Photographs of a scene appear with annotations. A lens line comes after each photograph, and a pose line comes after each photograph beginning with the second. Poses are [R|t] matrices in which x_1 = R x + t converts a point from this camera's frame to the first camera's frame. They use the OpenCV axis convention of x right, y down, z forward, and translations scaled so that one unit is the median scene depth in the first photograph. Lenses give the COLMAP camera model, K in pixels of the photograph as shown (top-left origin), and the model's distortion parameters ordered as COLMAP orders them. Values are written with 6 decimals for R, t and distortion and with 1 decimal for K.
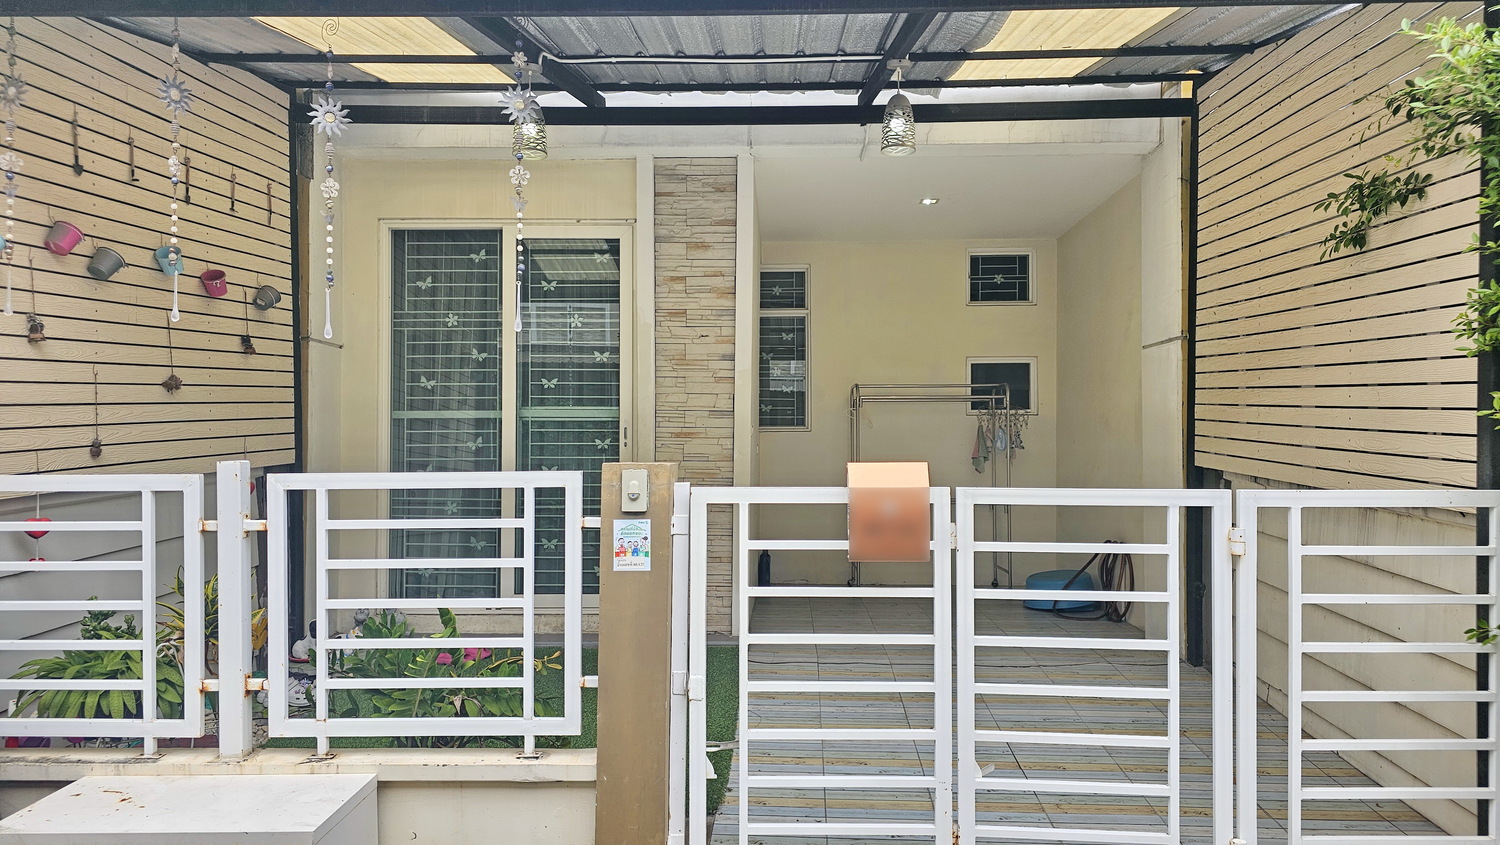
lens RADIAL K [[1016.1, 0, 750.0], [0, 1016.1, 422.5], [0, 0, 1]] dist [0.105257, -0.157029]
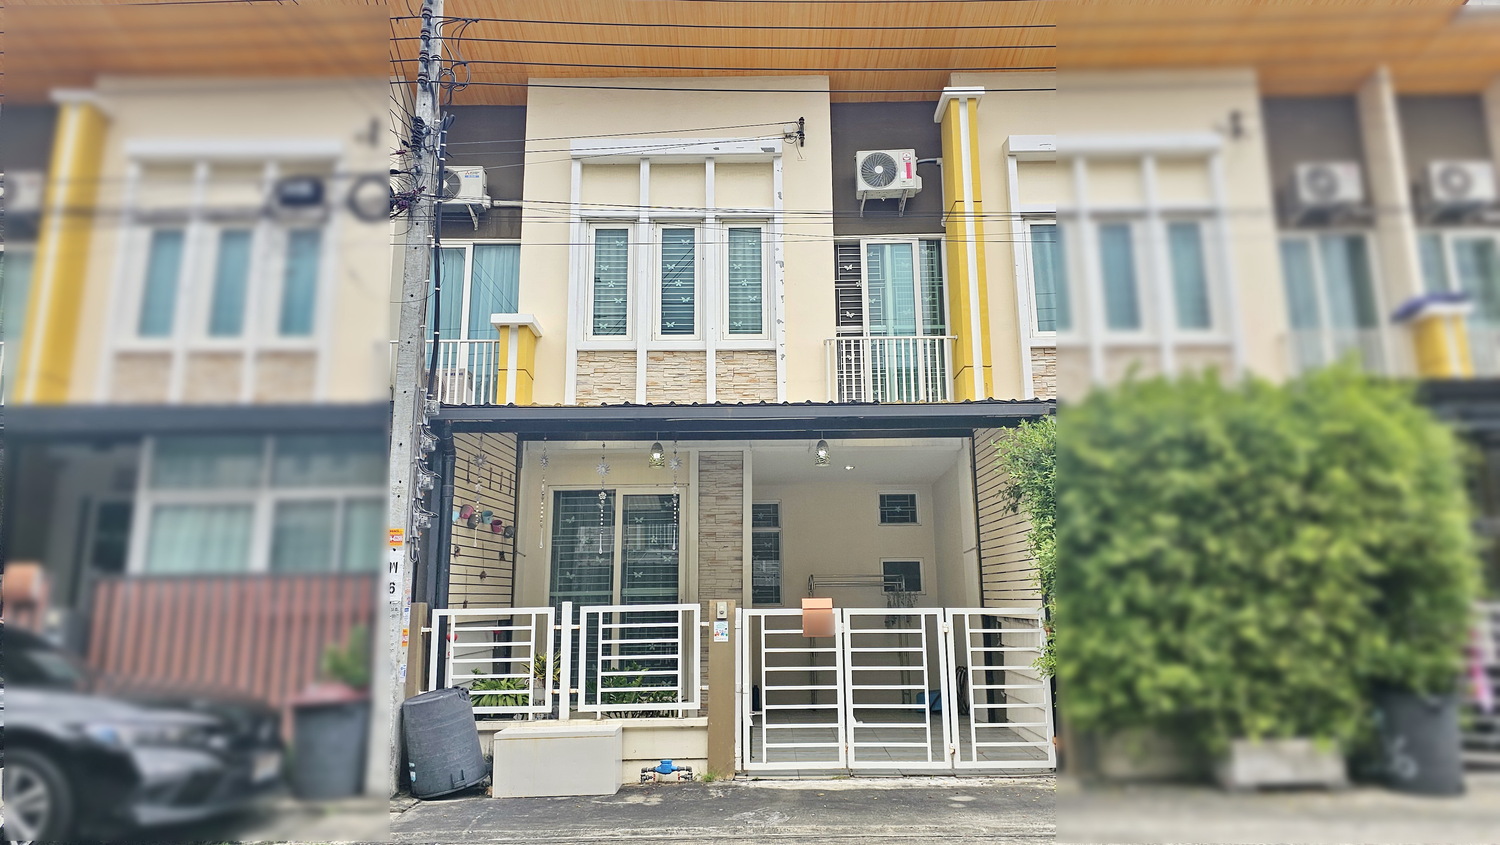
lens RADIAL K [[1016.1, 0, 750.0], [0, 1016.1, 422.5], [0, 0, 1]] dist [0.105257, -0.157029]
pose [[0.999423, -0.004864, 0.033612, -0.122119], [0.011299, 0.980938, -0.193990, 0.098686], [-0.032028, 0.194258, 0.980427, -1.635573]]
